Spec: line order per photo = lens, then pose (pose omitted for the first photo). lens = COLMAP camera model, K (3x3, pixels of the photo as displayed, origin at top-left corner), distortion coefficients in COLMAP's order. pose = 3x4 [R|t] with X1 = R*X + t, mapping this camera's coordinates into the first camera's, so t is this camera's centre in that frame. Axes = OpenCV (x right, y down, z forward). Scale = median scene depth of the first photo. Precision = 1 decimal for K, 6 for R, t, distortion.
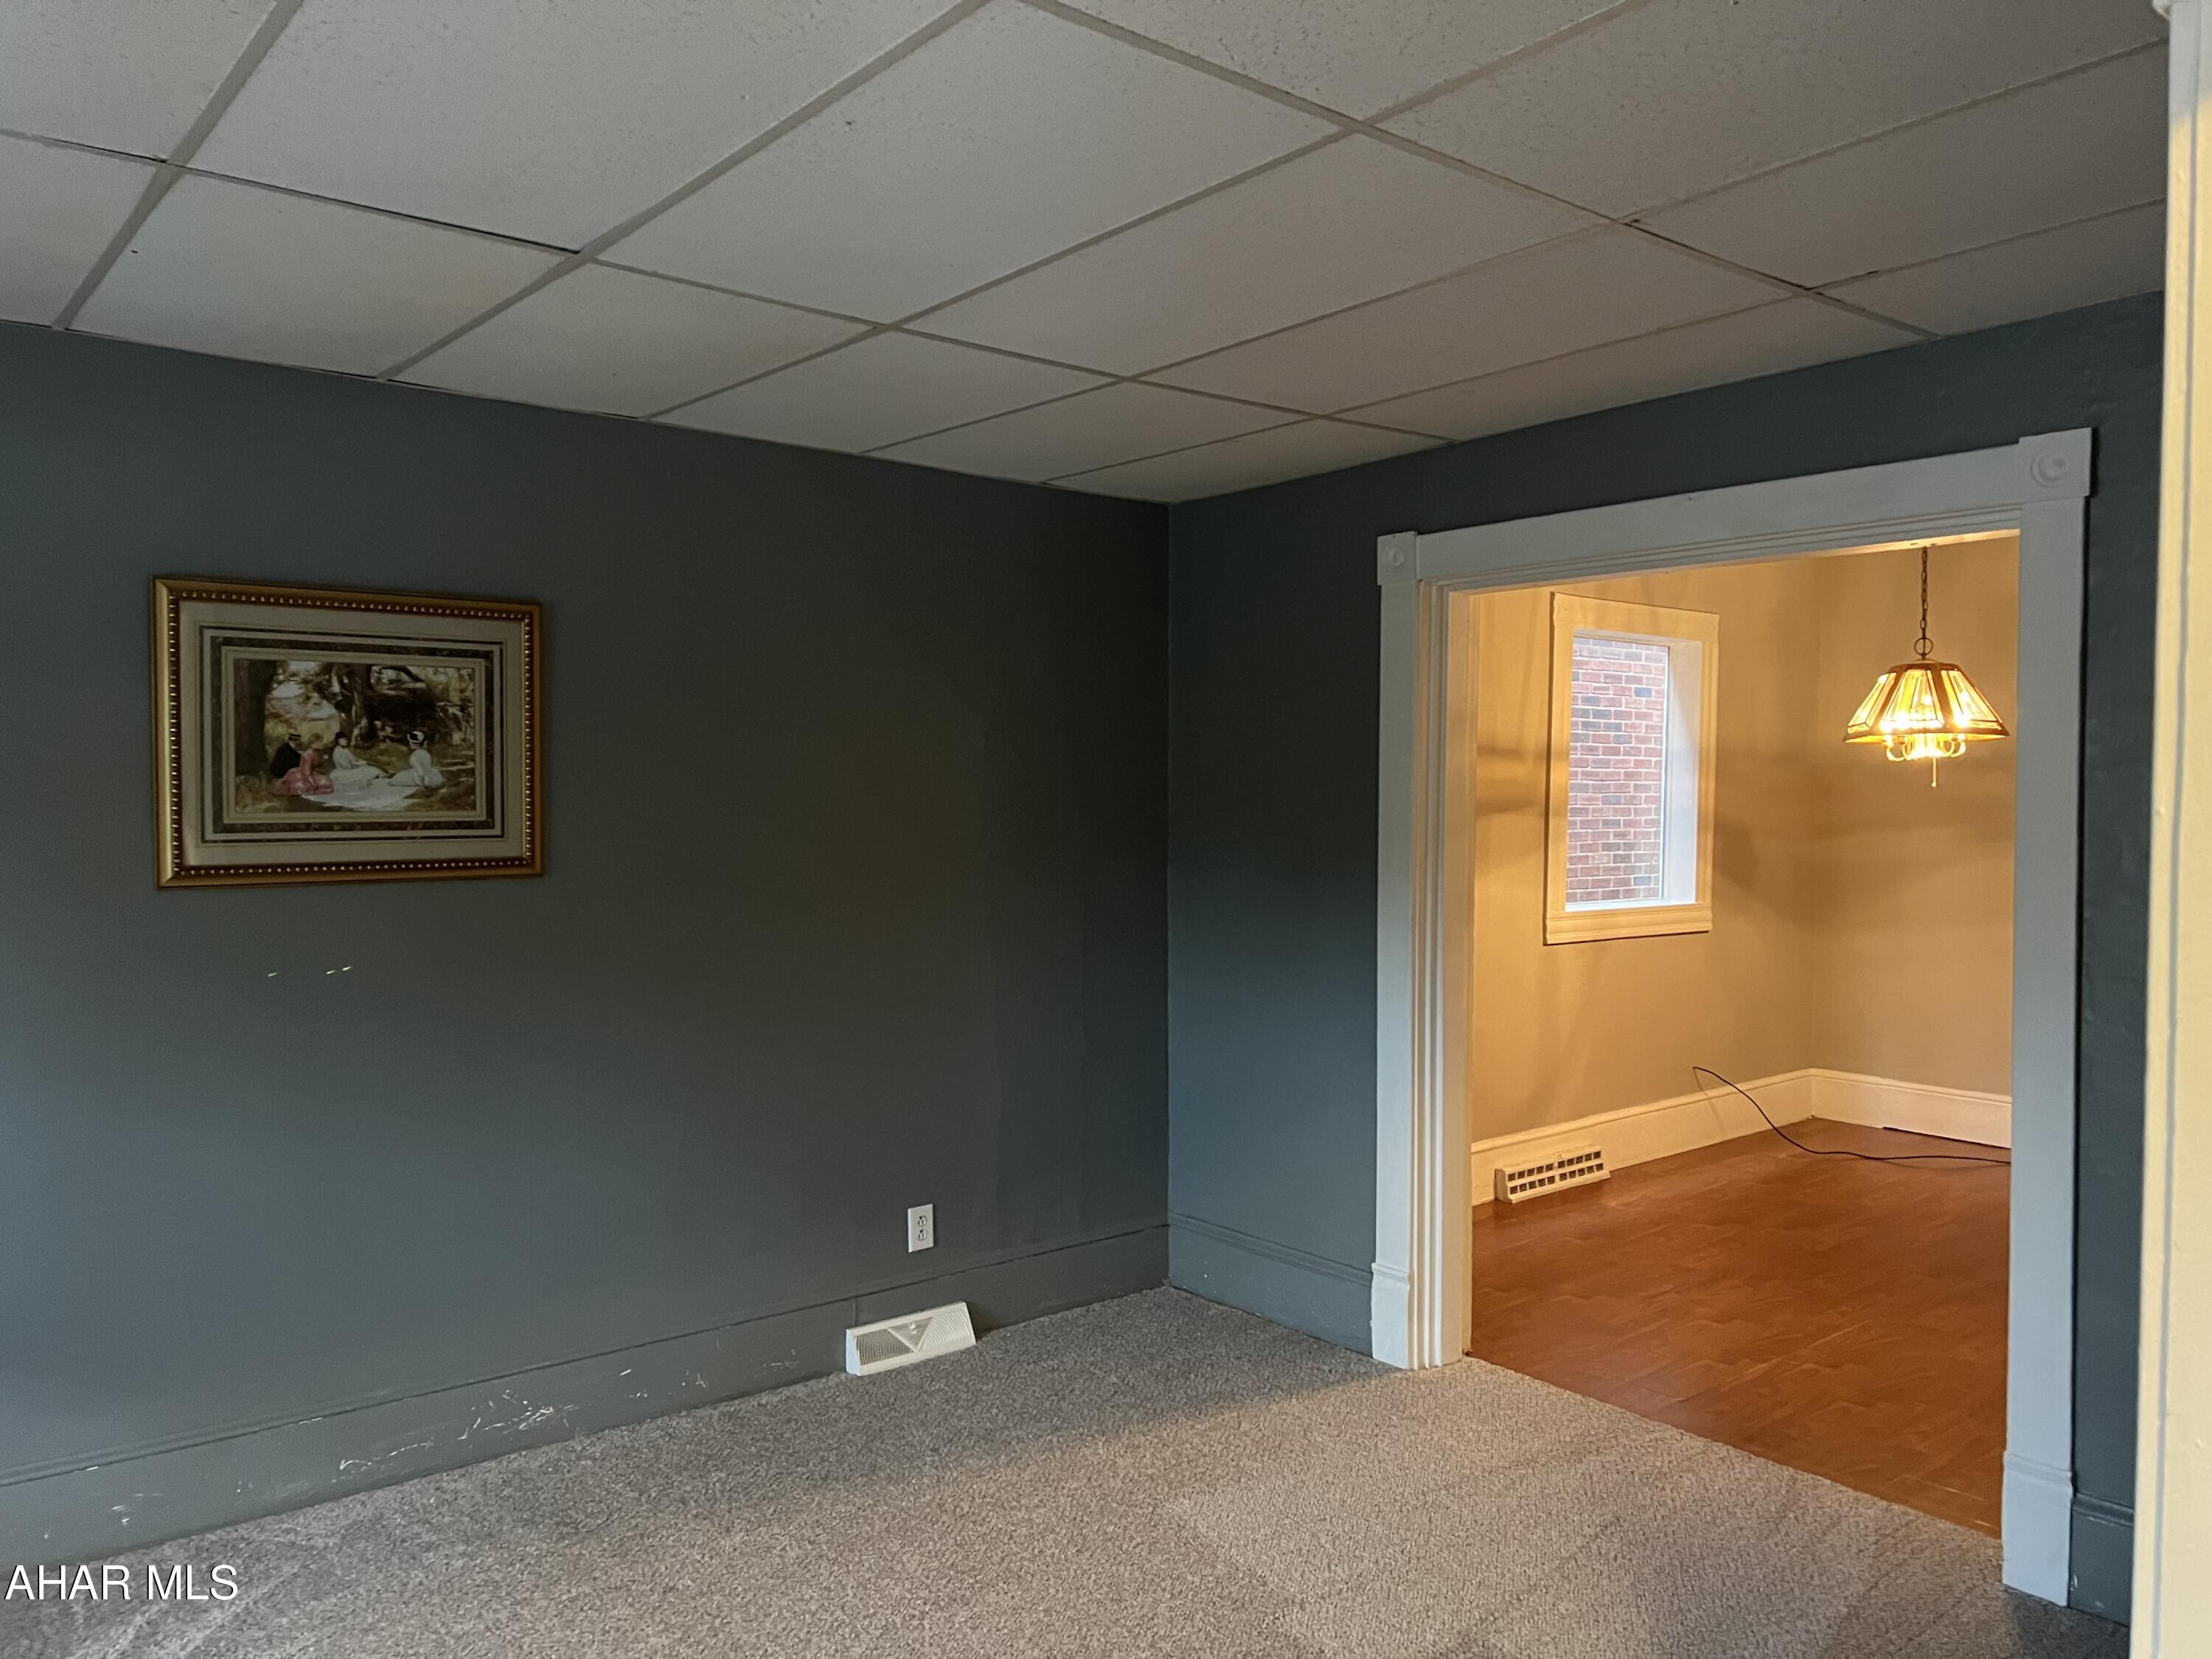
lens RADIAL K [[1655.5, 0, 1114.6], [0, 1655.5, 846.7], [0, 0, 1]] dist [0.051665, -0.052246]
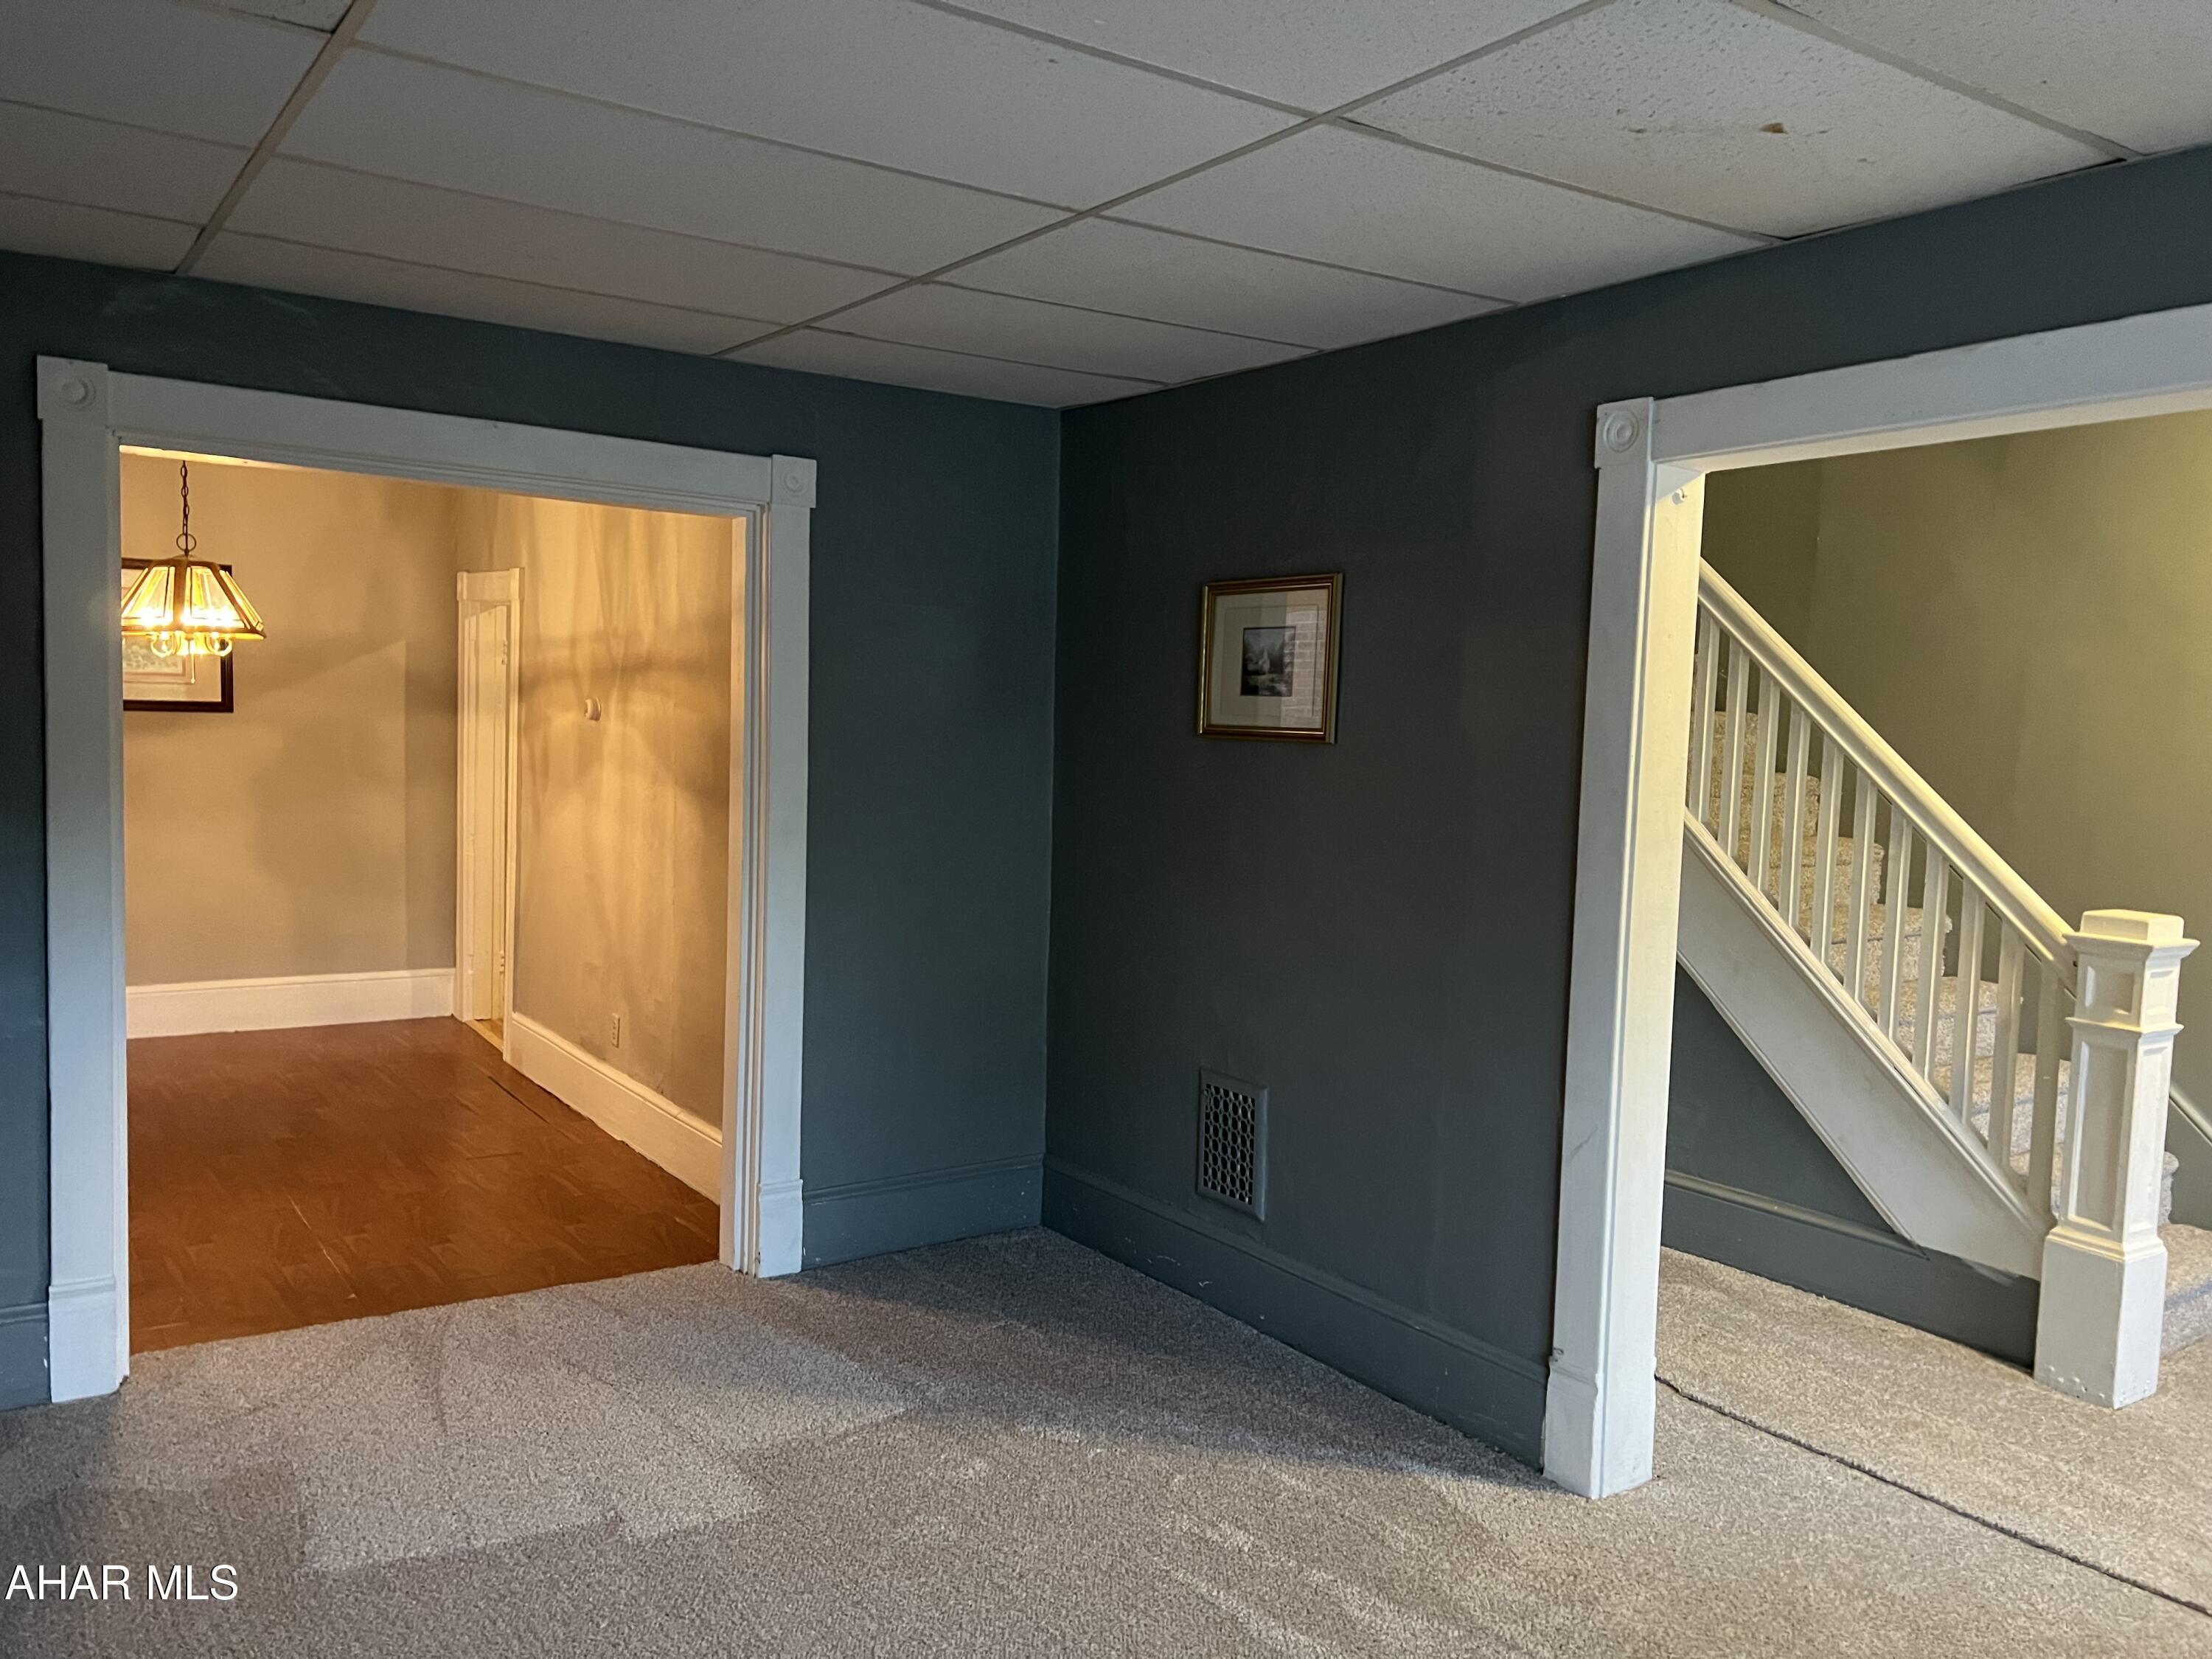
lens RADIAL K [[1655.5, 0, 1105.9], [0, 1655.5, 833.8], [0, 0, 1]] dist [0.051665, -0.052246]
pose [[0.078584, -0.071864, 0.994314, -0.692598], [-0.002276, 0.997383, 0.072265, -0.027704], [-0.996905, -0.007942, 0.078215, 0.523101]]
